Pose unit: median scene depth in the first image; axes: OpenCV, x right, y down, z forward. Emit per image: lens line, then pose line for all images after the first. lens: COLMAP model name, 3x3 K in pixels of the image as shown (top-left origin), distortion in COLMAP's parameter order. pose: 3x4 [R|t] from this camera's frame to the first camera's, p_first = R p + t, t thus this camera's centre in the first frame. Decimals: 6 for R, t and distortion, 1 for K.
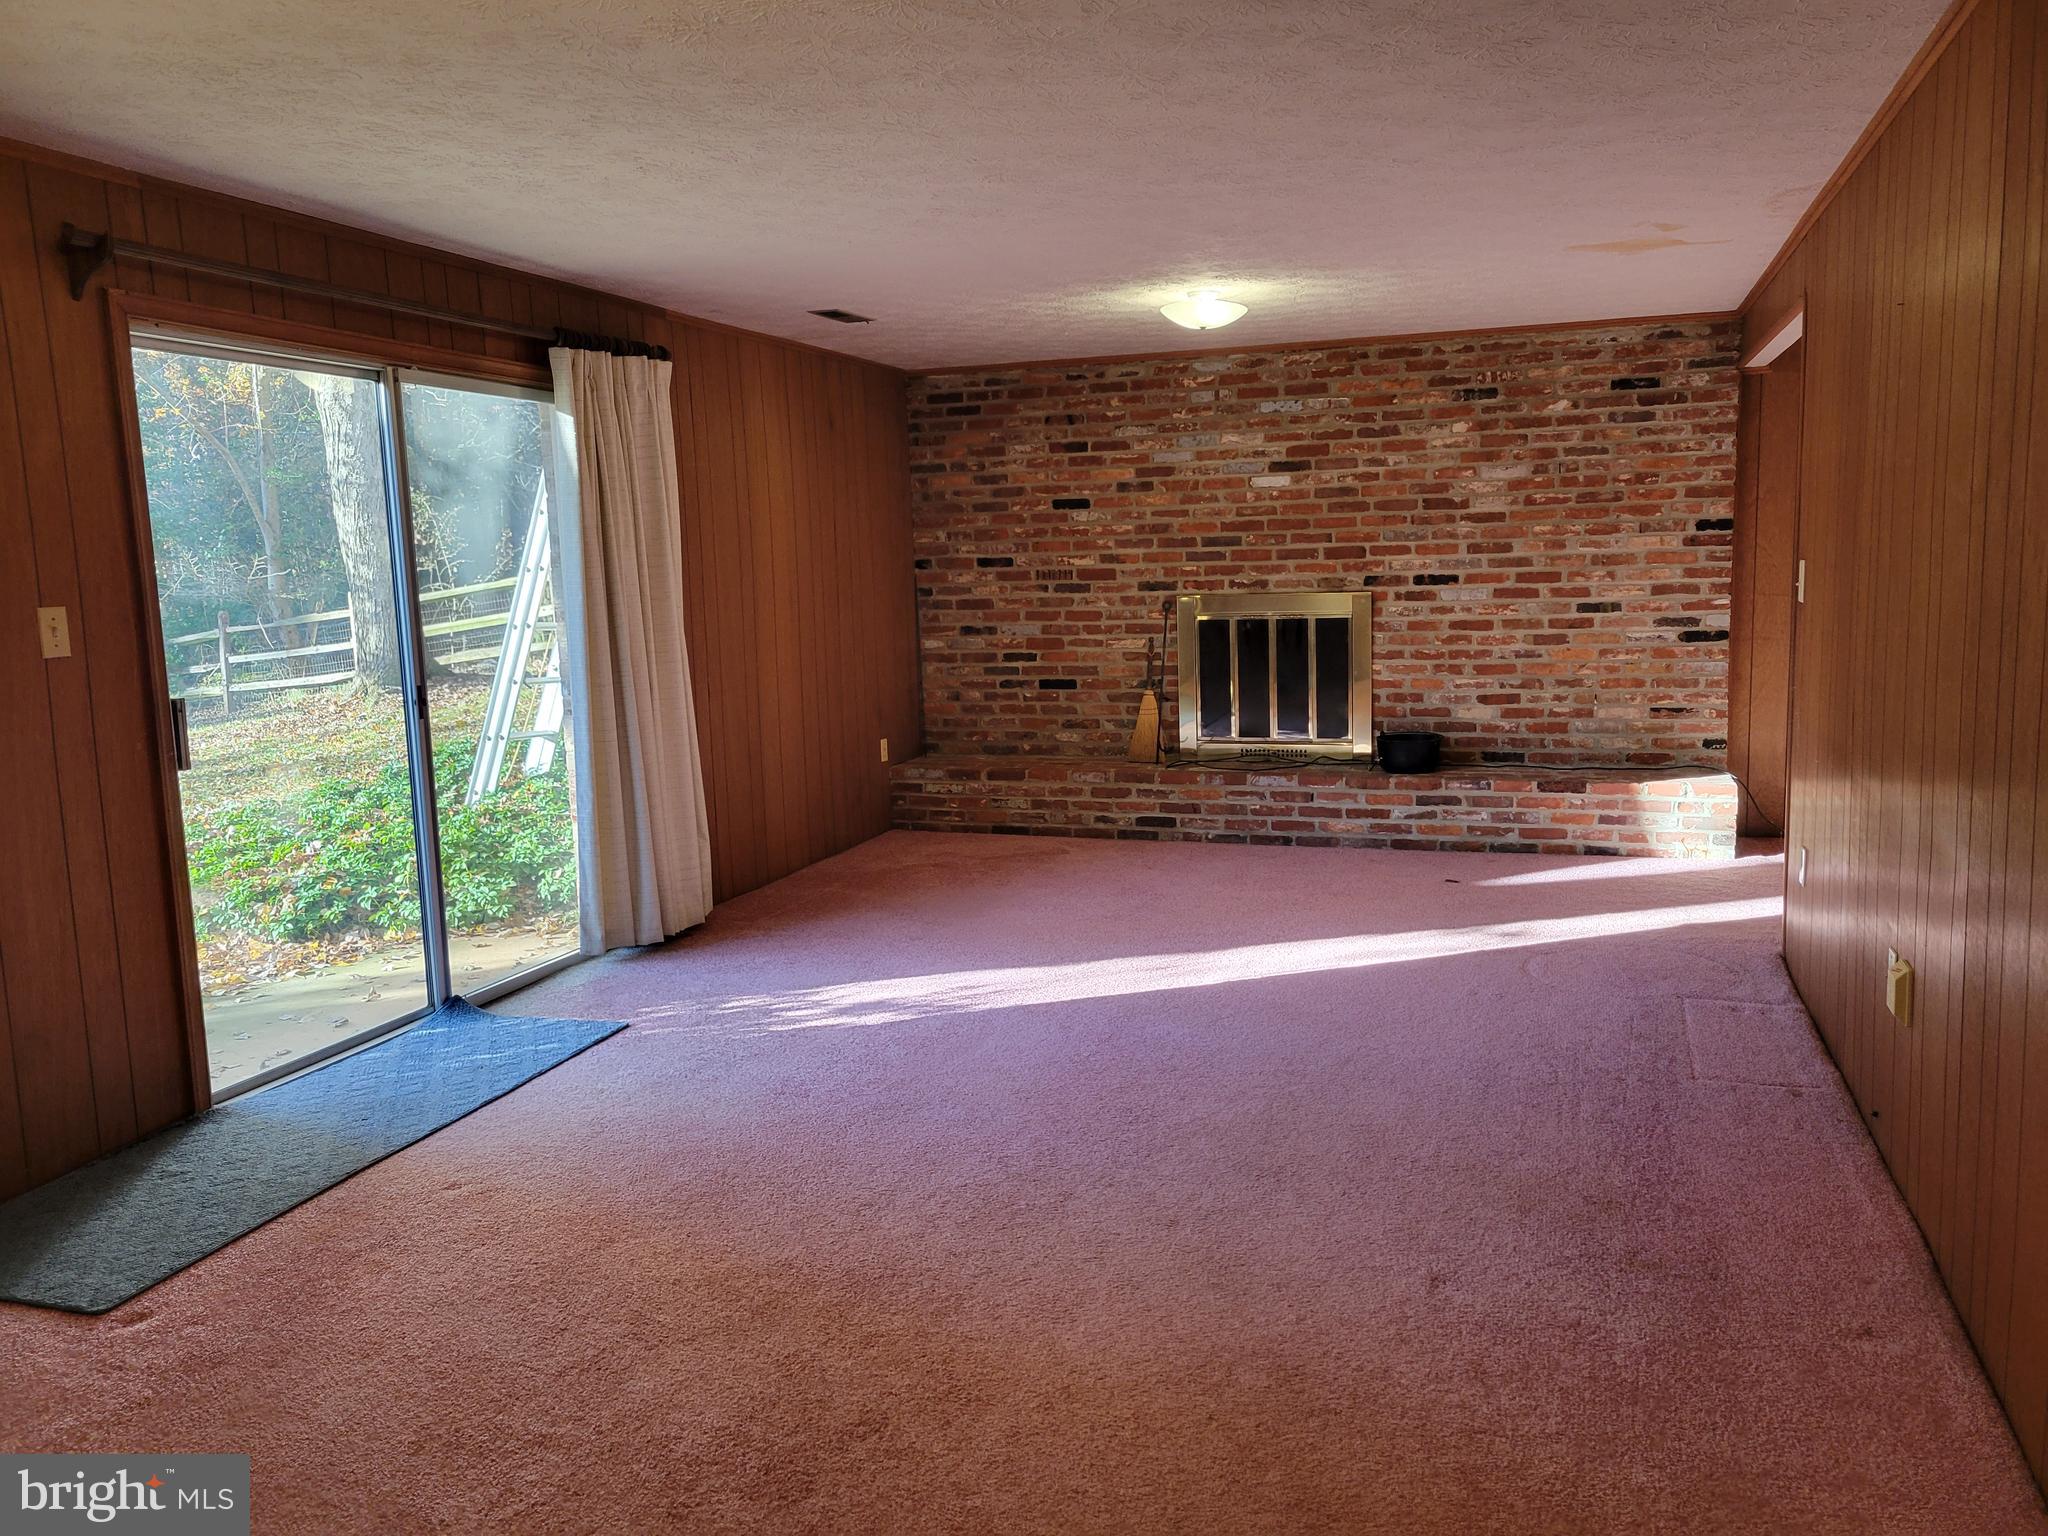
lens RADIAL K [[1546.2, 0, 1030.5], [0, 1546.2, 774.5], [0, 0, 1]] dist [0.027230, -0.010386]
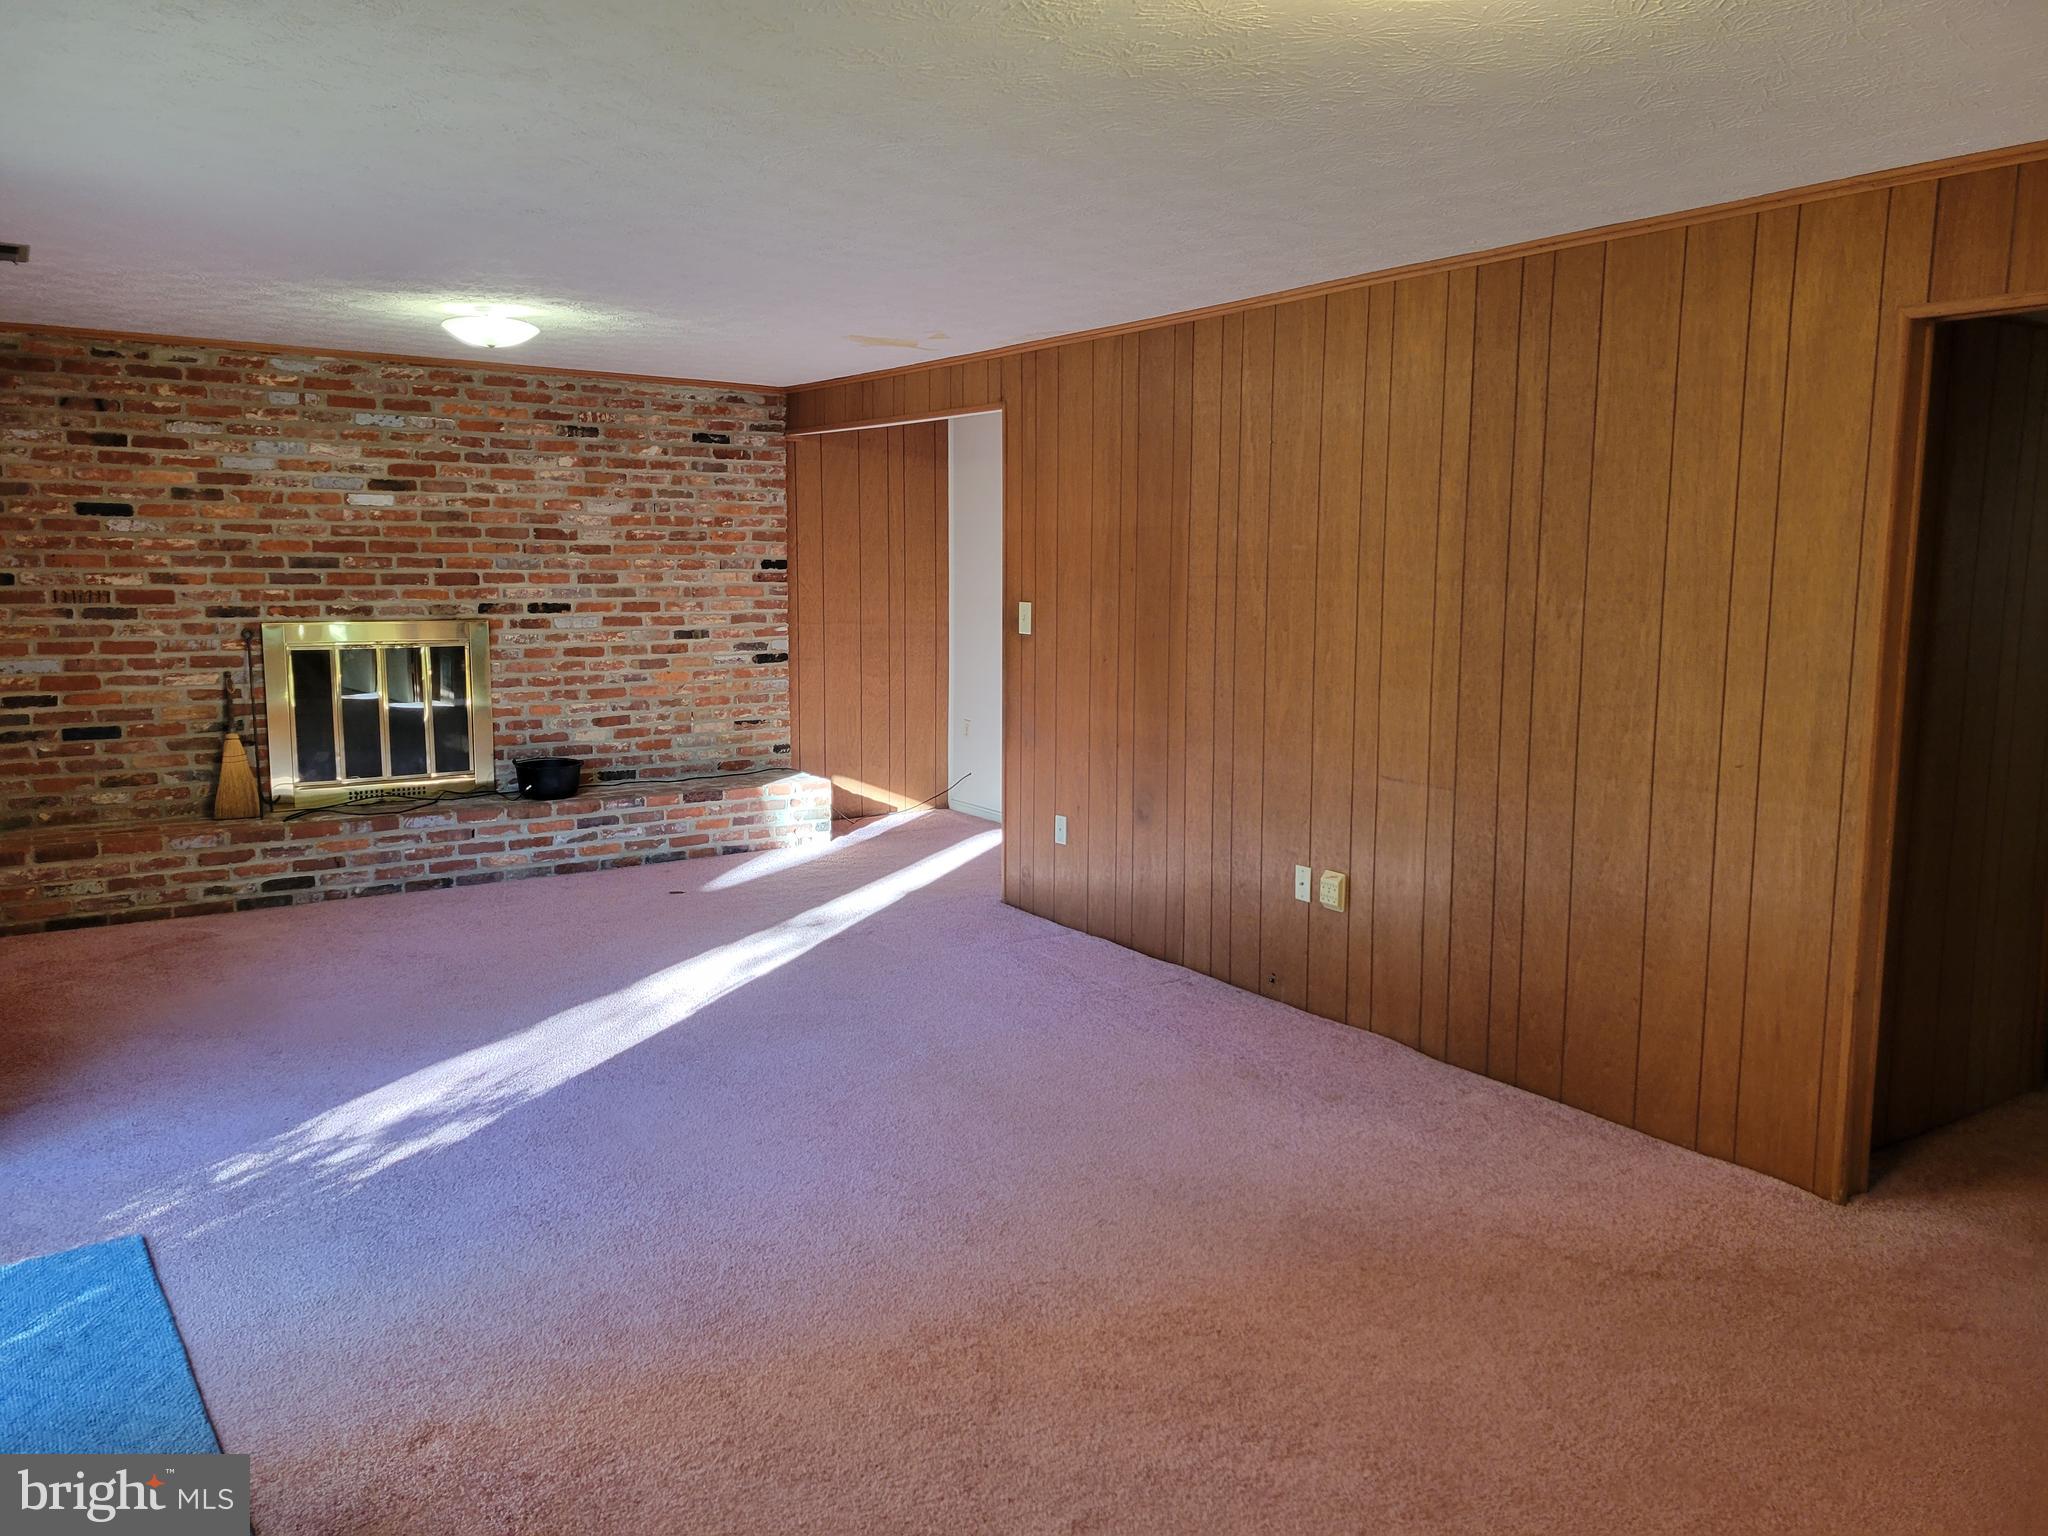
lens RADIAL K [[1546.2, 0, 1030.3], [0, 1546.2, 759.2], [0, 0, 1]] dist [0.027230, -0.010386]
pose [[0.572616, -0.075849, 0.816308, -0.398486], [0.088664, 0.995600, 0.030313, -0.029360], [-0.815015, 0.055019, 0.576821, 0.158037]]
